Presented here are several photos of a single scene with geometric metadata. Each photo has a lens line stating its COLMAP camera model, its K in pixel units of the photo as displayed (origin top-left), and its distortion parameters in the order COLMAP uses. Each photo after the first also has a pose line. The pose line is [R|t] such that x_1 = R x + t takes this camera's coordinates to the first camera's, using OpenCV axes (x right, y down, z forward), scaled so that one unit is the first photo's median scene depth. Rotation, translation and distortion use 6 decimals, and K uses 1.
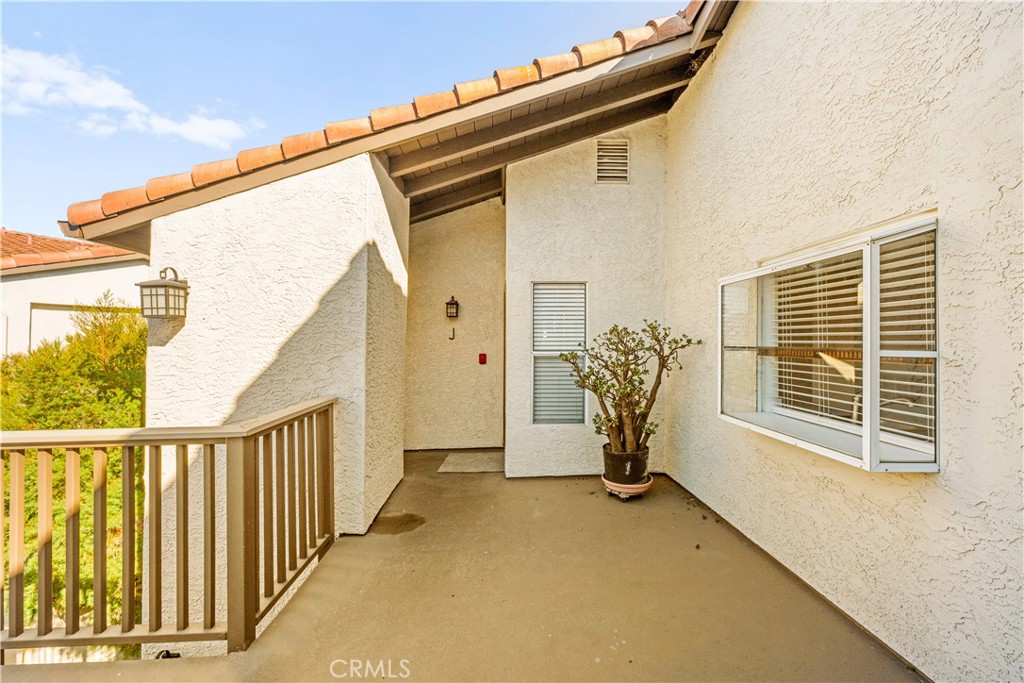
lens RADIAL K [[414.4, 0, 518.1], [0, 414.4, 337.1], [0, 0, 1]] dist [-0.000536, -0.000082]
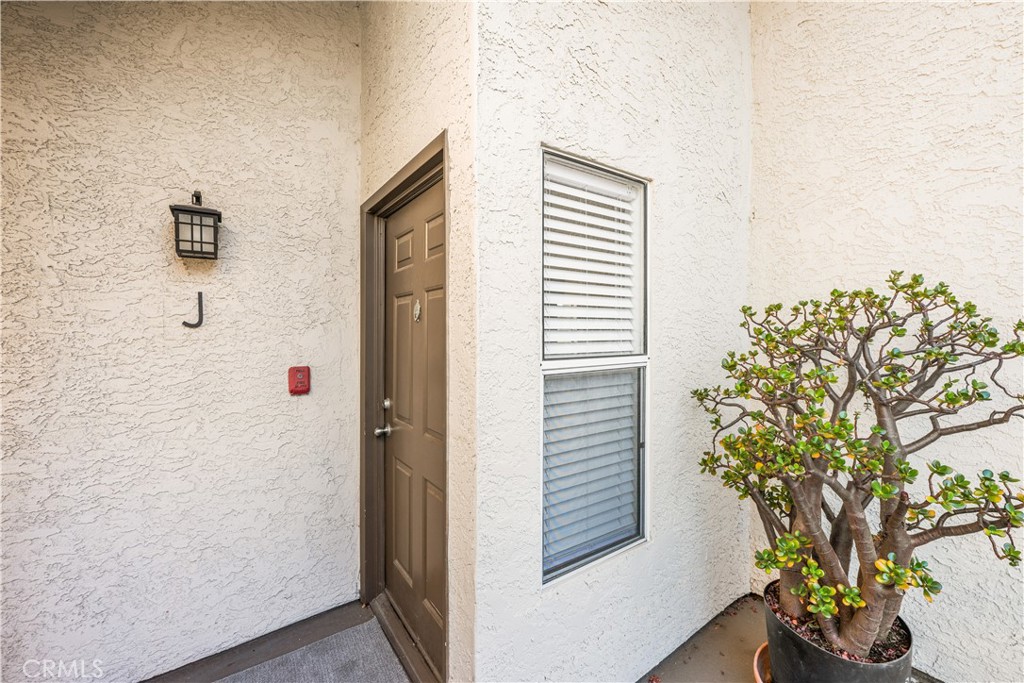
lens RADIAL K [[414.4, 0, 518.1], [0, 414.4, 337.1], [0, 0, 1]] dist [-0.000536, -0.000082]
pose [[0.835665, -0.005590, 0.549211, -0.127363], [0.000688, 0.999958, 0.009131, 0.010510], [-0.549239, -0.007253, 0.835634, 0.597094]]
